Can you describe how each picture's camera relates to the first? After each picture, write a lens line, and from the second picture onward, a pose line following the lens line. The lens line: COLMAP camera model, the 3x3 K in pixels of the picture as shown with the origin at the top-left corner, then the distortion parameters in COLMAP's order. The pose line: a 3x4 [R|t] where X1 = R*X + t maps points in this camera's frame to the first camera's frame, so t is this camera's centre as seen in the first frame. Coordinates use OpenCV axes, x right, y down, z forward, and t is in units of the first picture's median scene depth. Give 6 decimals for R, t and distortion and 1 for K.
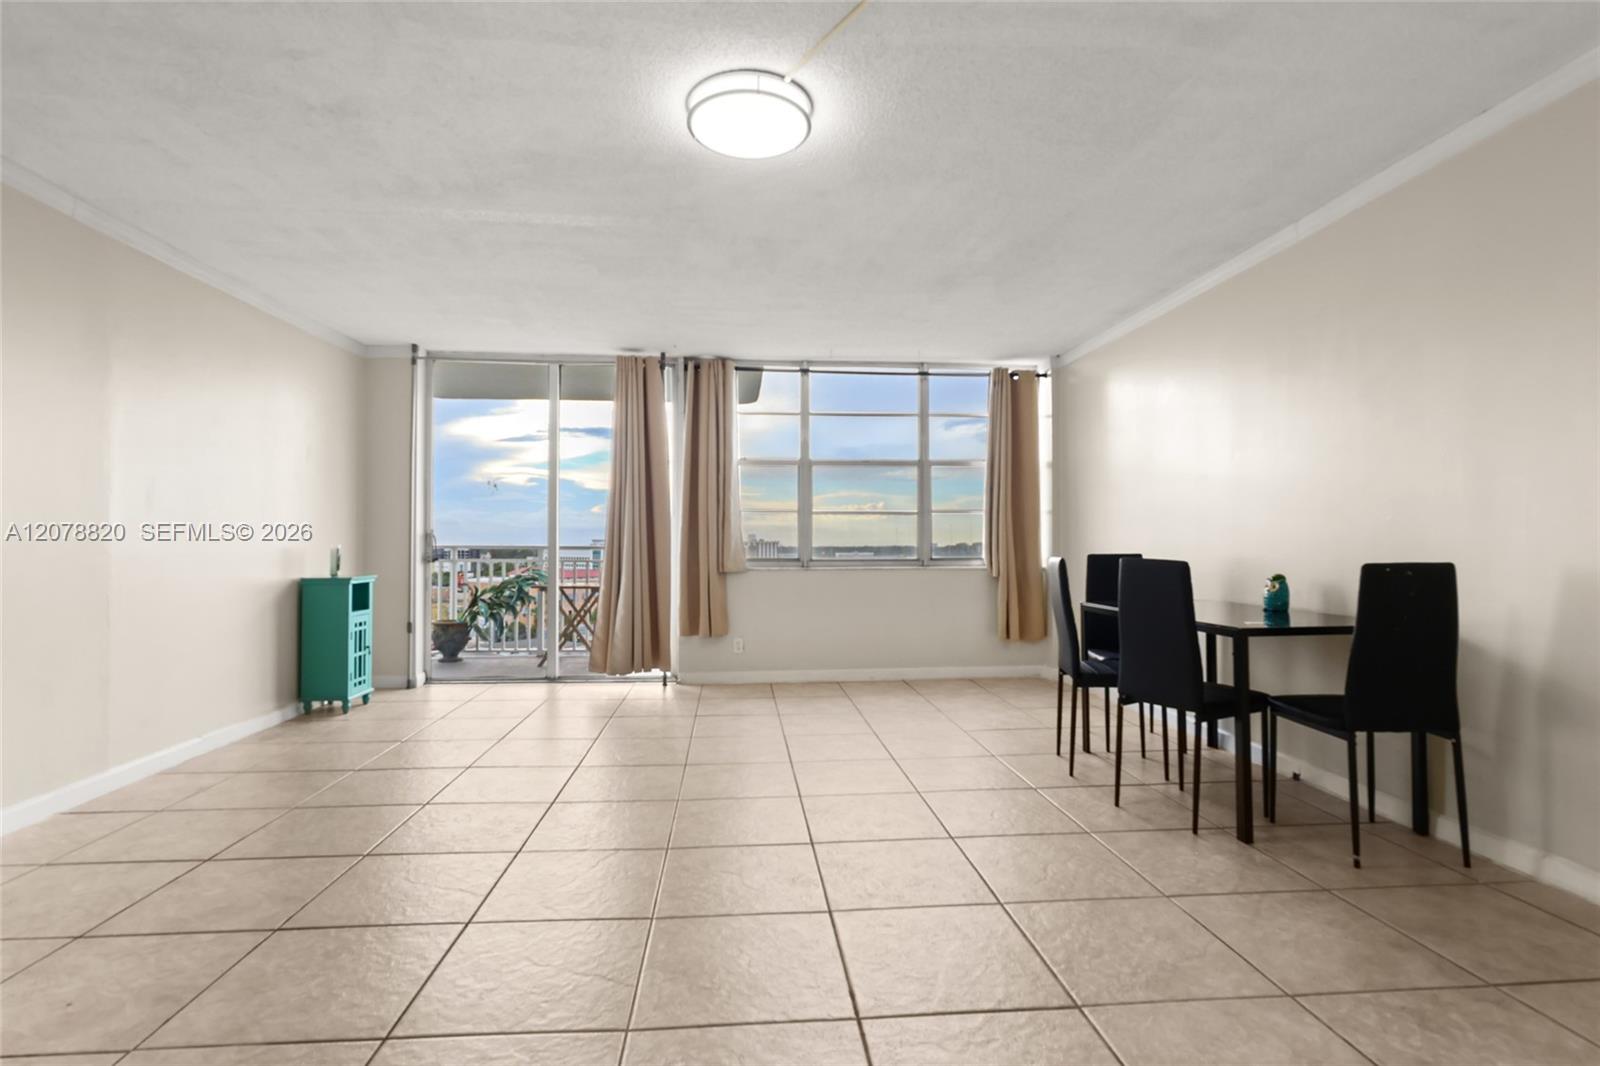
lens RADIAL K [[765.6, 0, 793.2], [0, 765.6, 532.7], [0, 0, 1]] dist [0.000017, 0.000277]
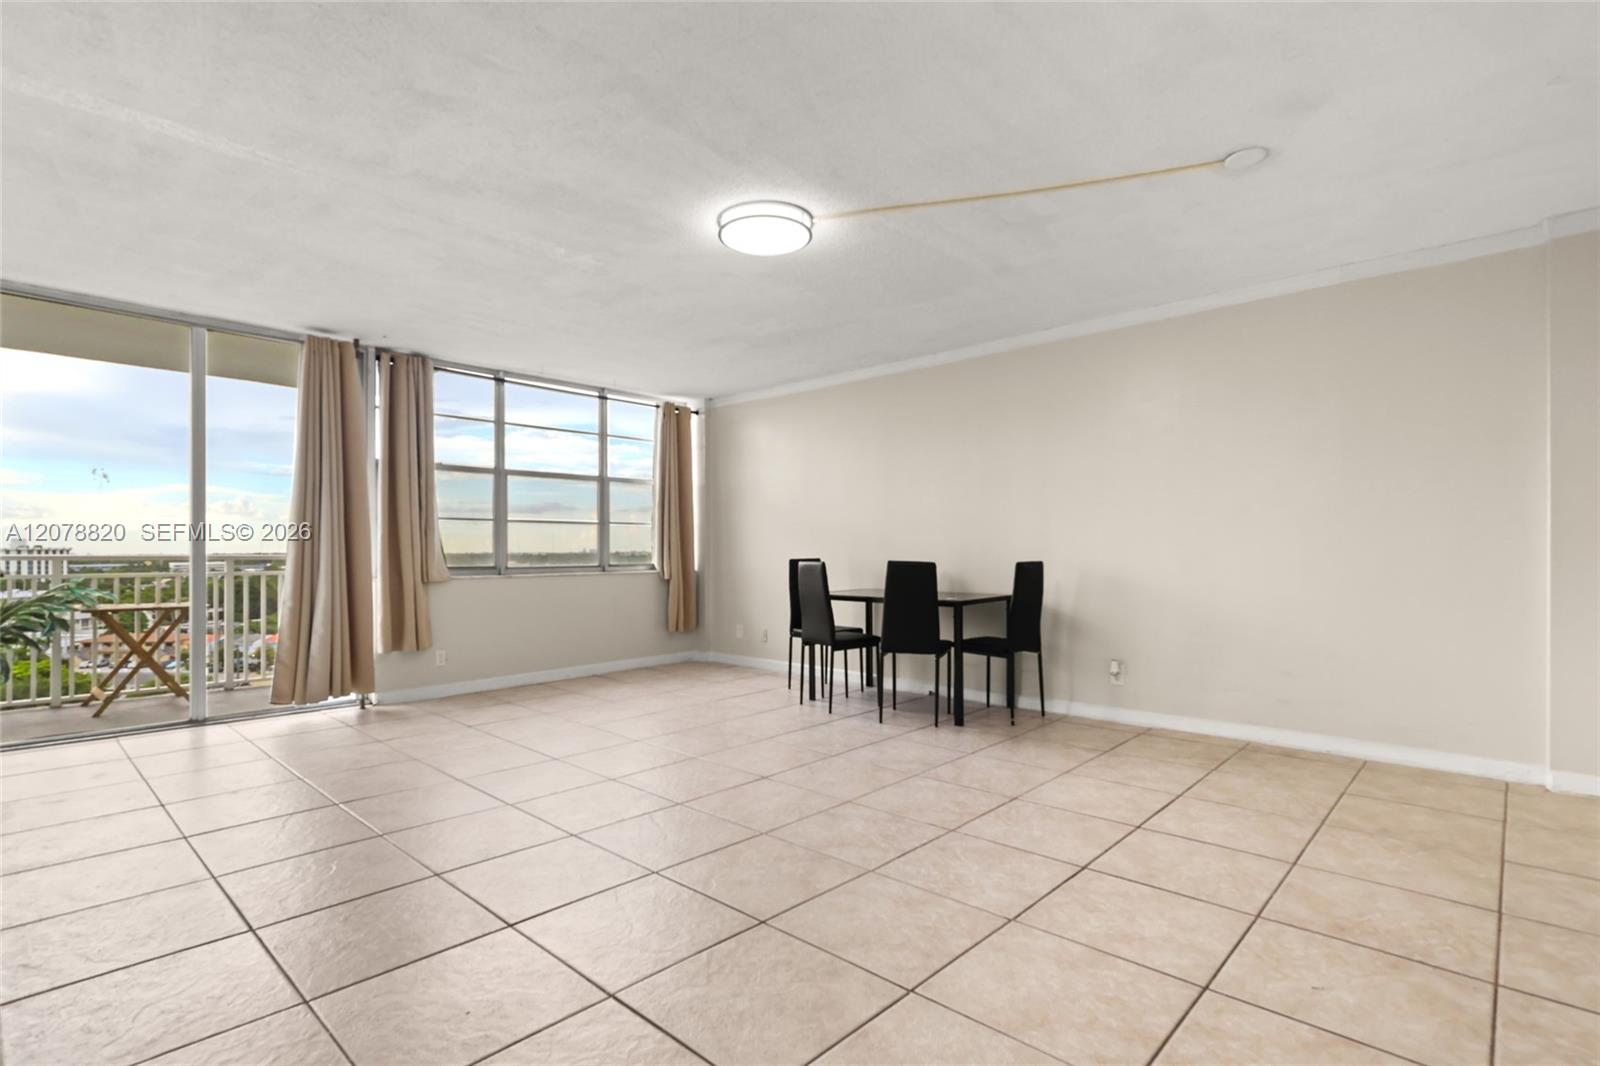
lens RADIAL K [[768.0, 0, 788.6], [0, 768.0, 544.6], [0, 0, 1]] dist [0.002482, 0.000652]
pose [[0.743953, 0.002549, 0.668227, -0.402101], [-0.007015, 0.999967, 0.003996, -0.001819], [-0.668195, -0.007661, 0.743946, -0.008031]]
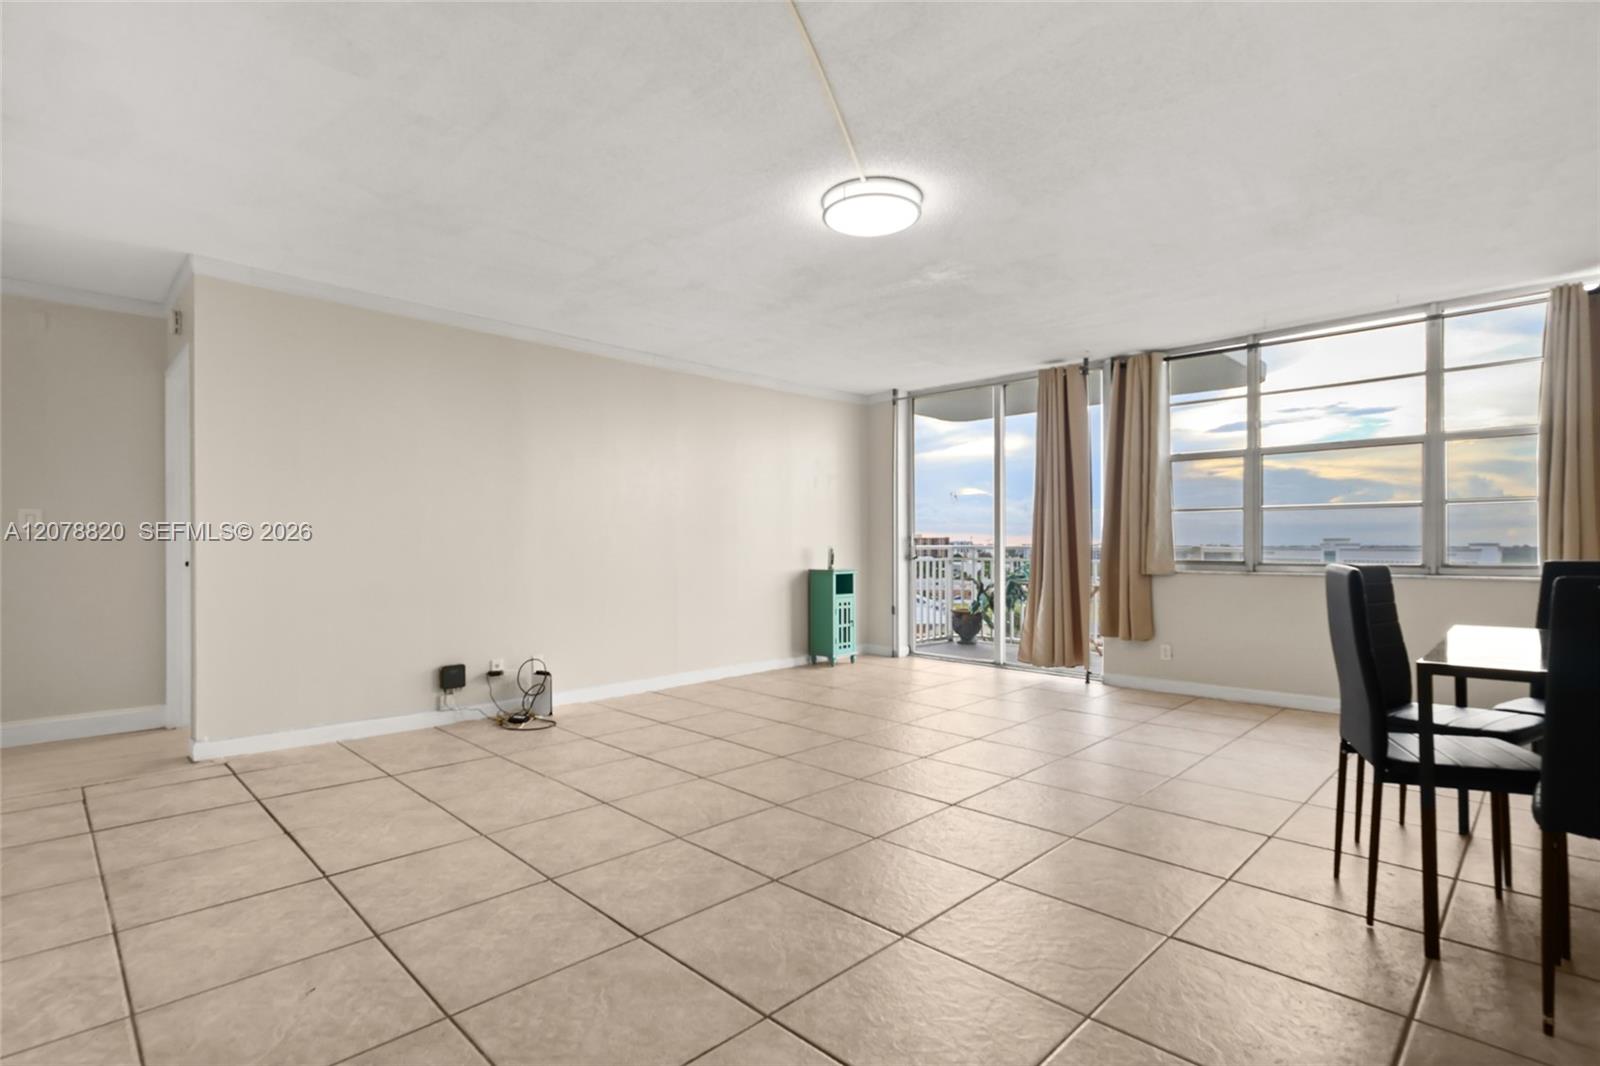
lens RADIAL K [[768.0, 0, 788.6], [0, 768.0, 544.6], [0, 0, 1]] dist [0.002482, 0.000652]
pose [[0.646906, -0.000534, -0.762570, 0.362041], [0.012599, 0.999871, 0.009988, -0.001609], [0.762466, -0.016069, 0.646829, 0.030728]]
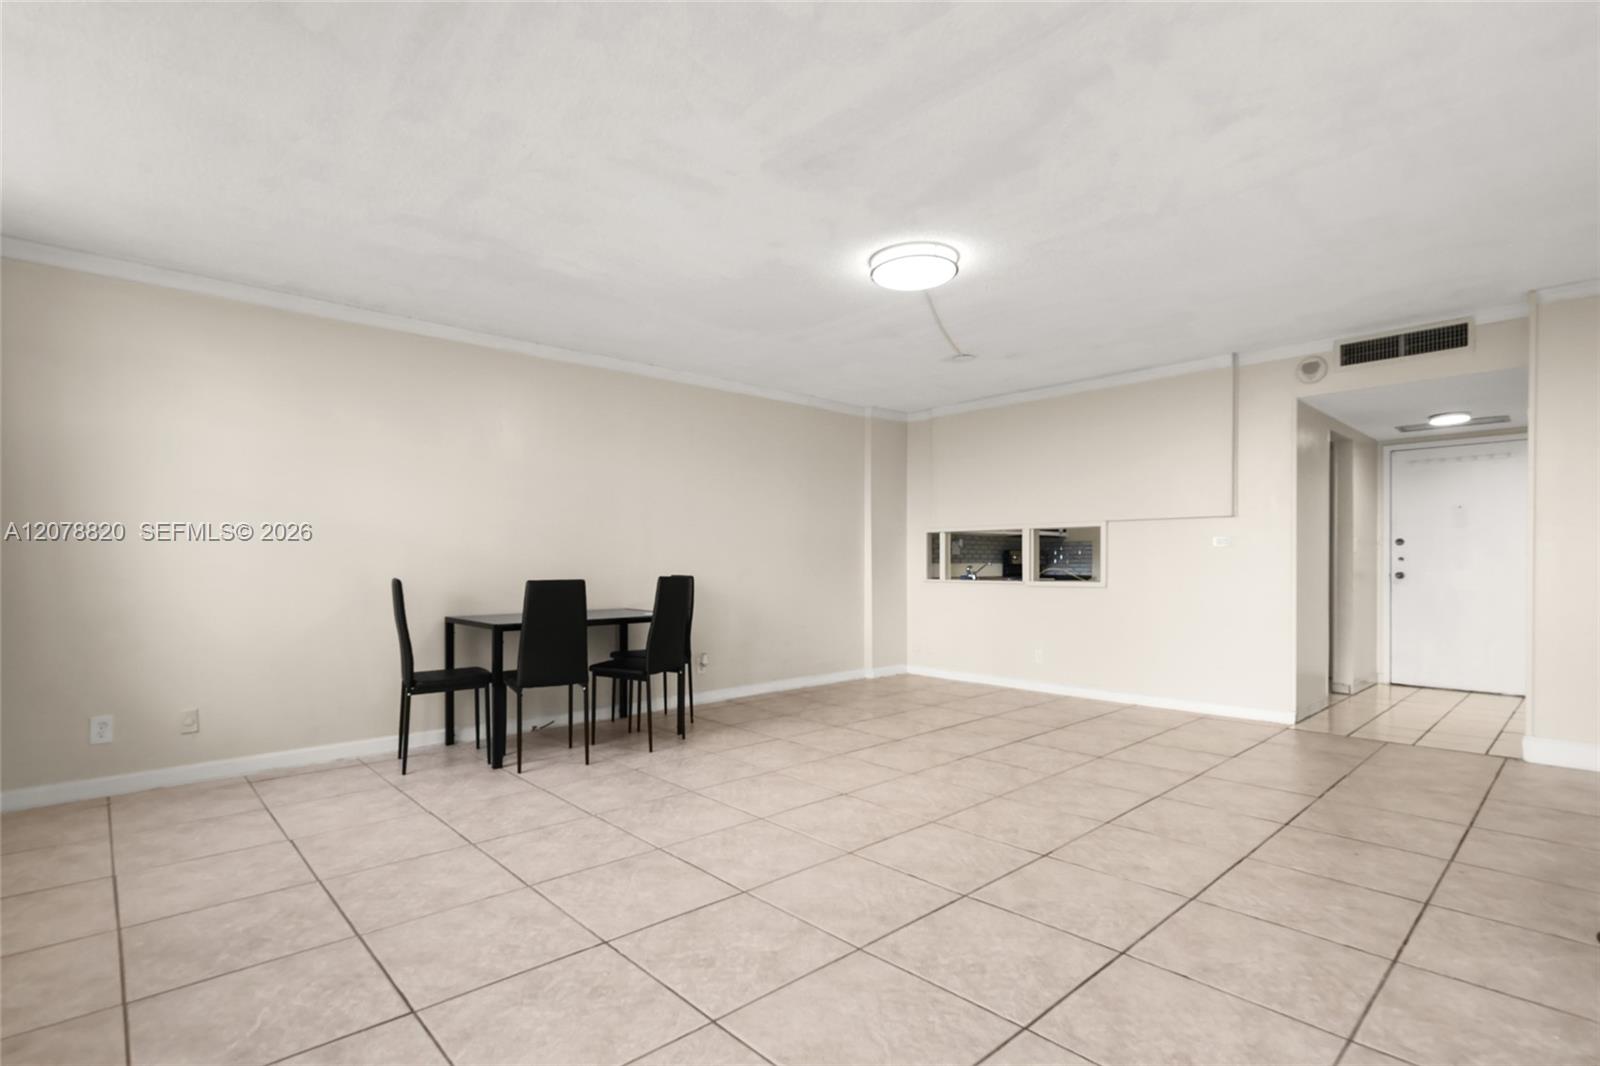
lens RADIAL K [[765.6, 0, 793.2], [0, 765.6, 532.7], [0, 0, 1]] dist [0.000017, 0.000277]
pose [[-0.618918, 0.031017, 0.784843, -0.466592], [-0.008590, 0.998893, -0.046250, 0.009022], [-0.785408, -0.035366, -0.617967, 0.917097]]
